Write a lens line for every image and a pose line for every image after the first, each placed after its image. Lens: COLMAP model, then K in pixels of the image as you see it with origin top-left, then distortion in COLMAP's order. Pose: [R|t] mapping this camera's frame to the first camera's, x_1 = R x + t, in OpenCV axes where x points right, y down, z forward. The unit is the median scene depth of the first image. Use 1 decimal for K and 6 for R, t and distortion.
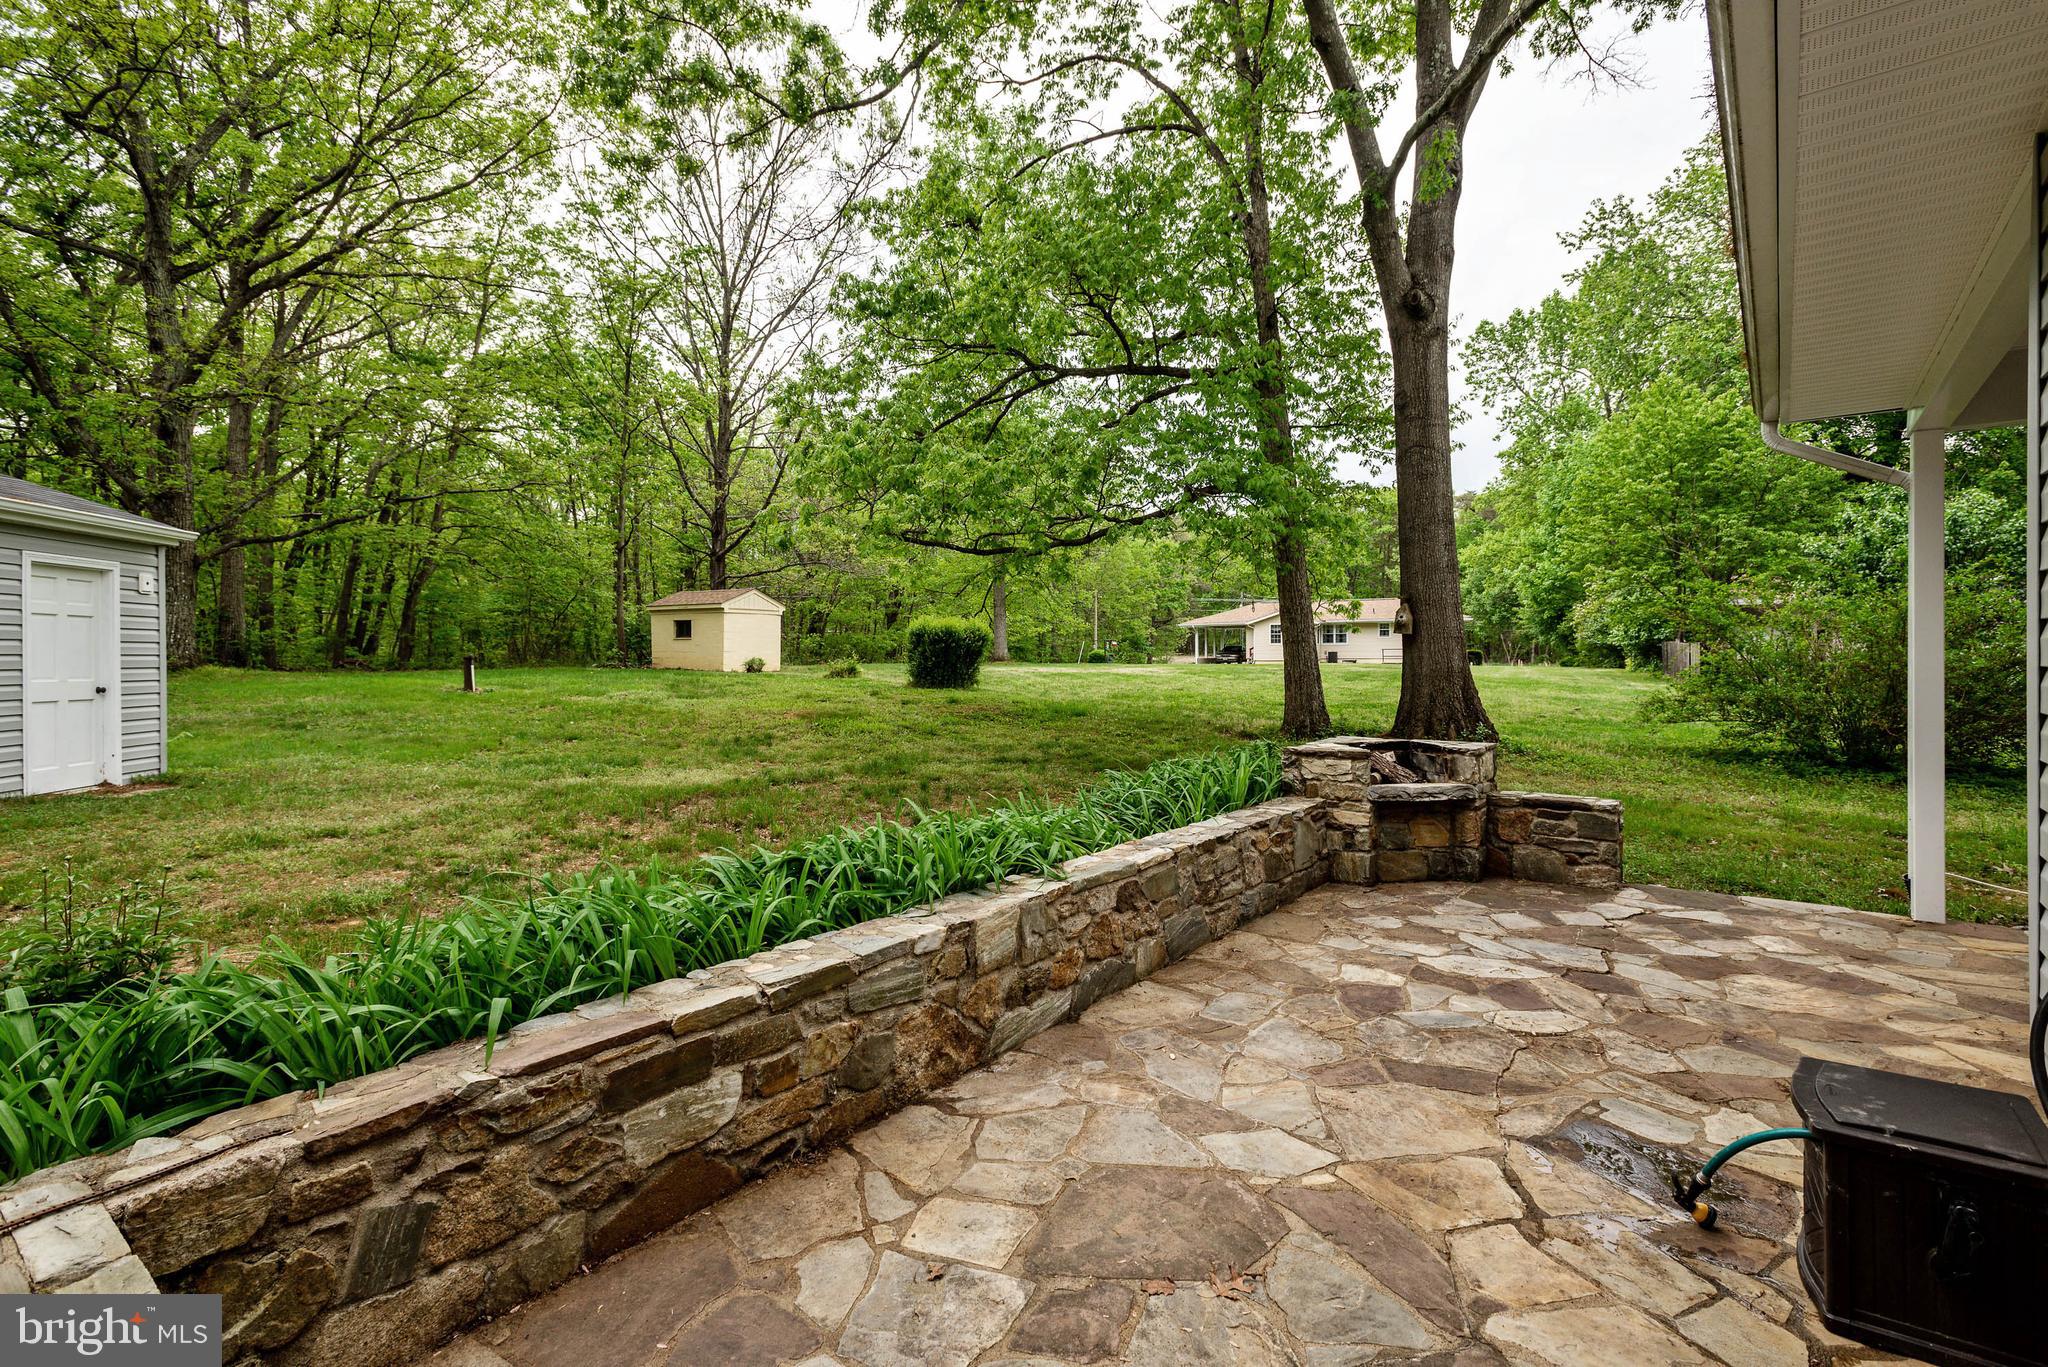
lens RADIAL K [[958.0, 0, 1024.0], [0, 958.0, 683.5], [0, 0, 1]] dist [0.003360, 0.000285]
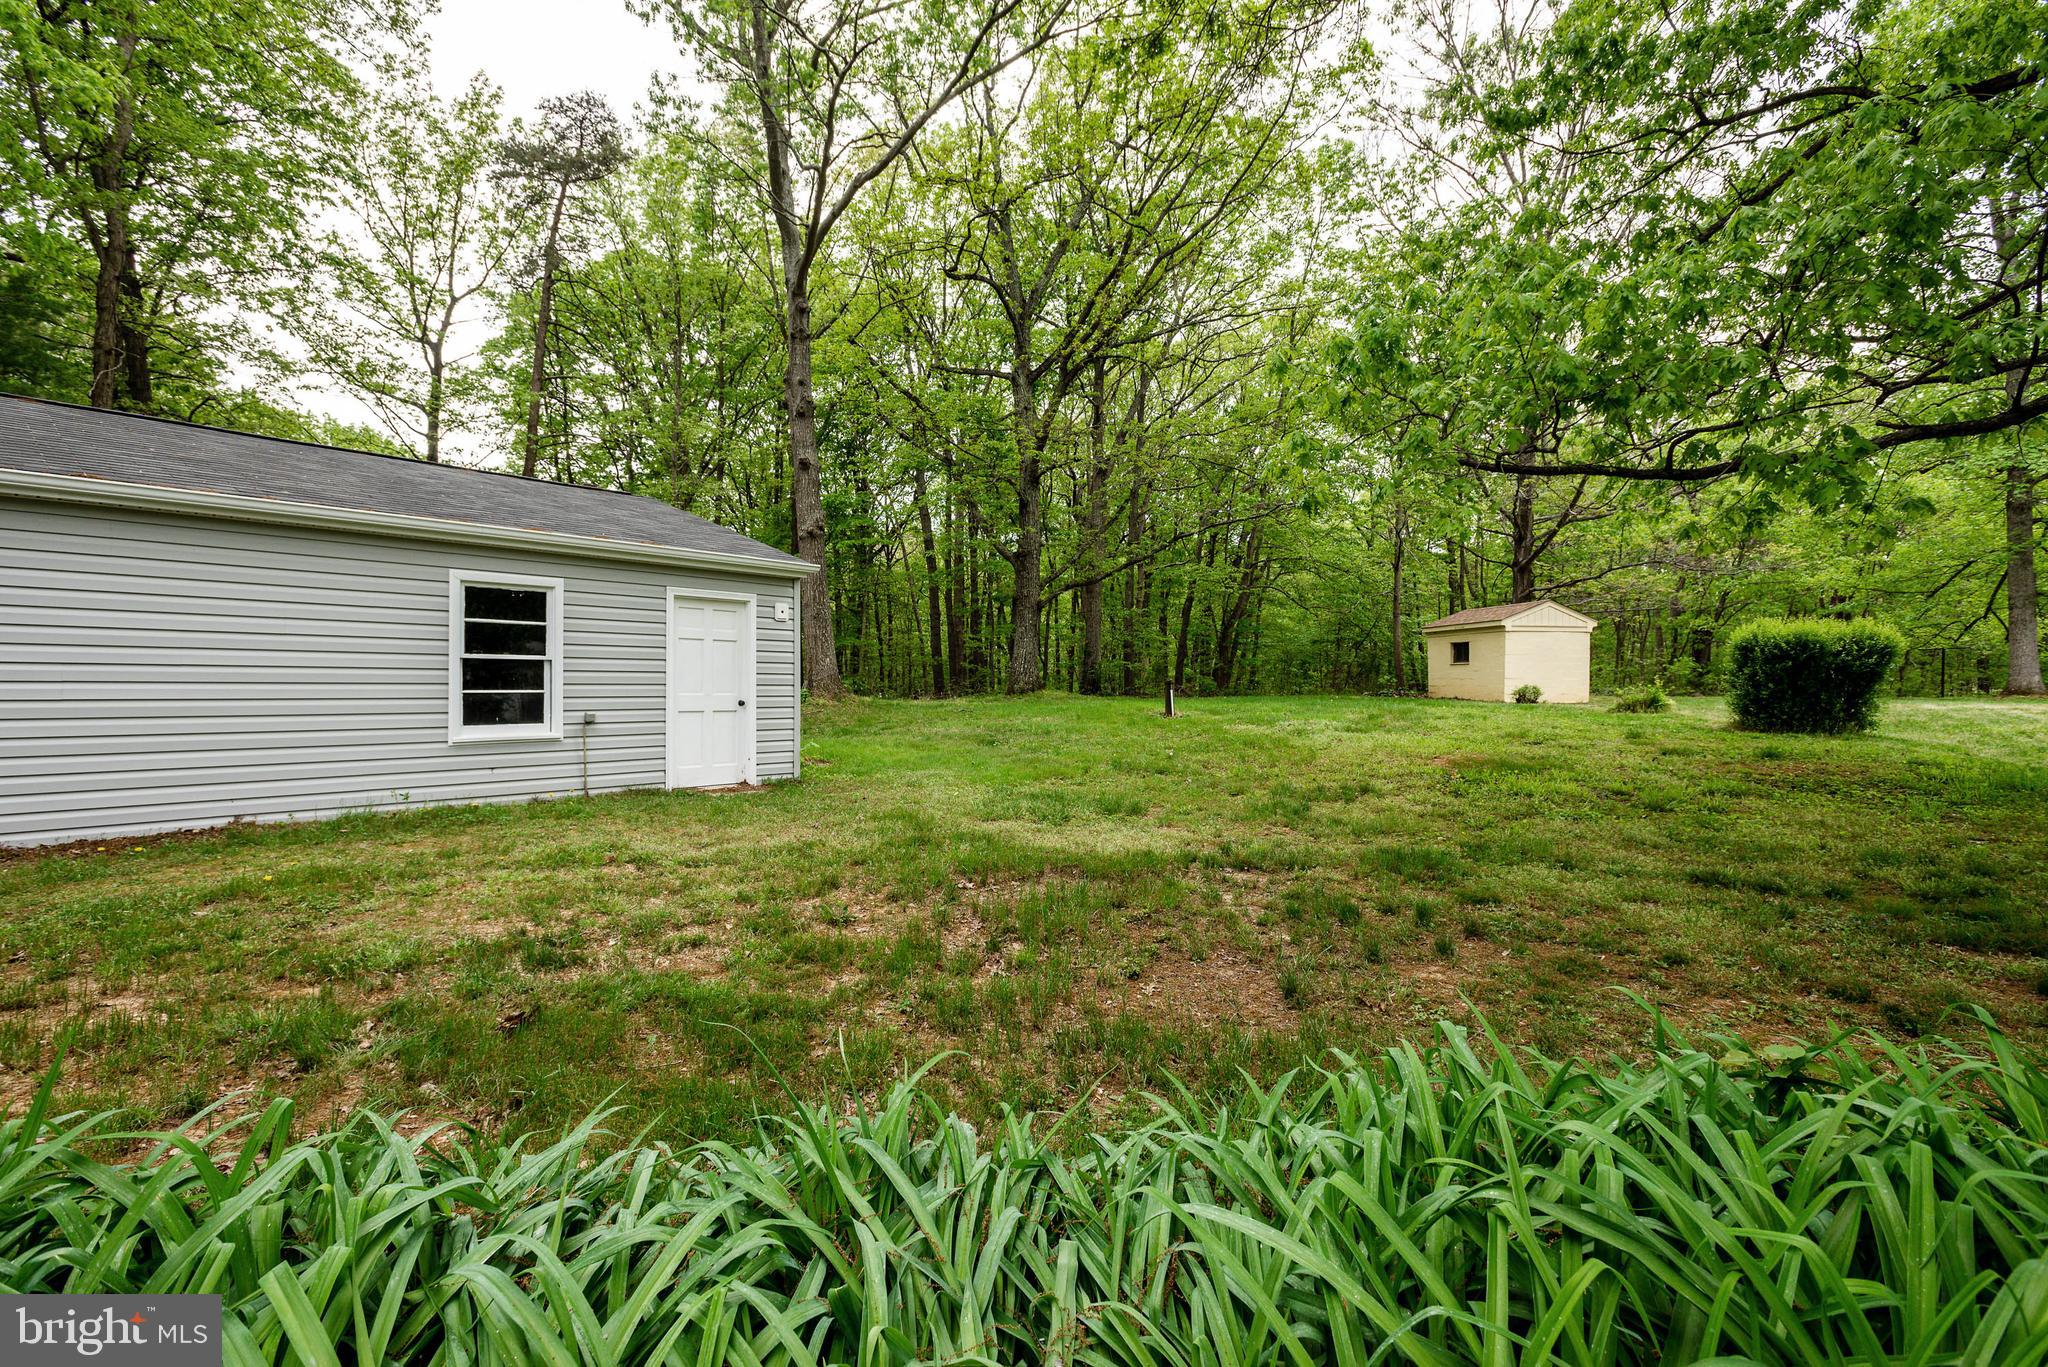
lens RADIAL K [[958.0, 0, 1024.0], [0, 958.0, 683.5], [0, 0, 1]] dist [0.003360, 0.000285]
pose [[0.648630, 0.001779, -0.761102, 0.070123], [-0.026701, 0.999435, -0.020420, -0.001058], [0.760635, 0.033567, 0.648311, 0.221152]]
